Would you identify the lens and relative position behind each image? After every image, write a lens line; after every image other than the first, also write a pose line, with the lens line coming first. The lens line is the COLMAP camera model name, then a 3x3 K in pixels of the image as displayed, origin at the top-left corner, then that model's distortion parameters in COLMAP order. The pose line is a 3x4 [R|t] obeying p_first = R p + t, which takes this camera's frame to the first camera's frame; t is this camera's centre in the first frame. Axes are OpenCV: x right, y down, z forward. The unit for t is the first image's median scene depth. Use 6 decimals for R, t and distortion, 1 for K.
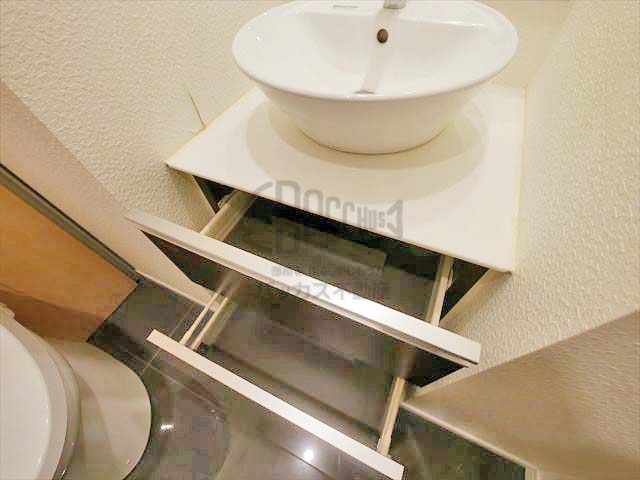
lens RADIAL K [[261.8, 0, 319.2], [0, 261.8, 242.5], [0, 0, 1]] dist [0.009337, -0.000266]
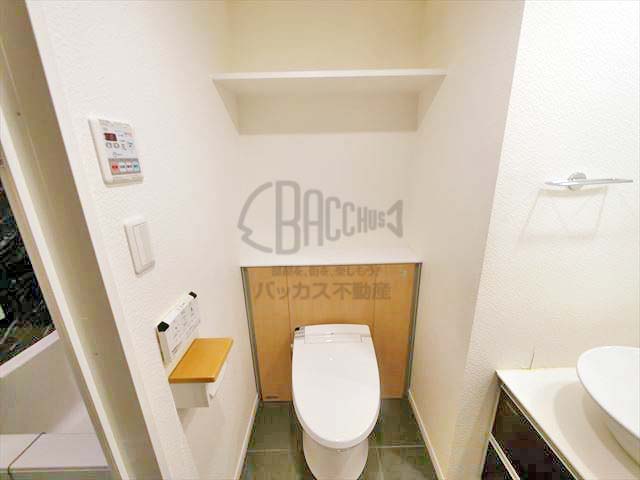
lens RADIAL K [[261.8, 0, 320.4], [0, 261.8, 239.0], [0, 0, 1]] dist [0.009337, -0.000266]
pose [[0.434240, 0.310686, -0.845523, 0.135153], [-0.742645, 0.654710, -0.140832, 0.238771], [0.509818, 0.689079, 0.515031, -1.099802]]
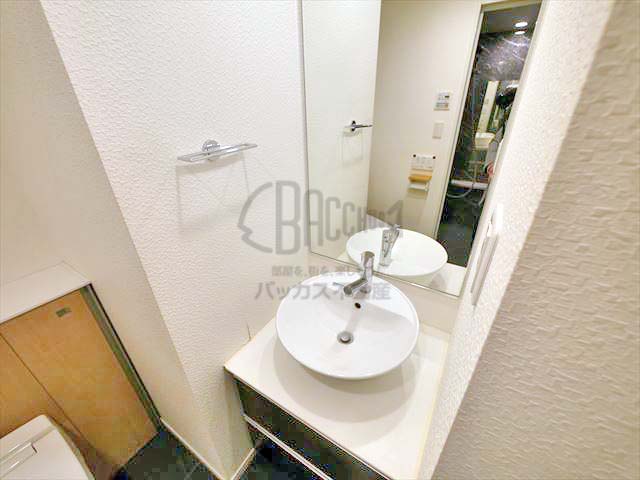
lens RADIAL K [[261.8, 0, 324.8], [0, 261.8, 240.8], [0, 0, 1]] dist [0.009337, -0.000266]
pose [[0.991781, 0.101943, -0.077319, 0.098945], [-0.125753, 0.888095, -0.442124, -0.325014], [0.023595, 0.448214, 0.893615, -0.783400]]
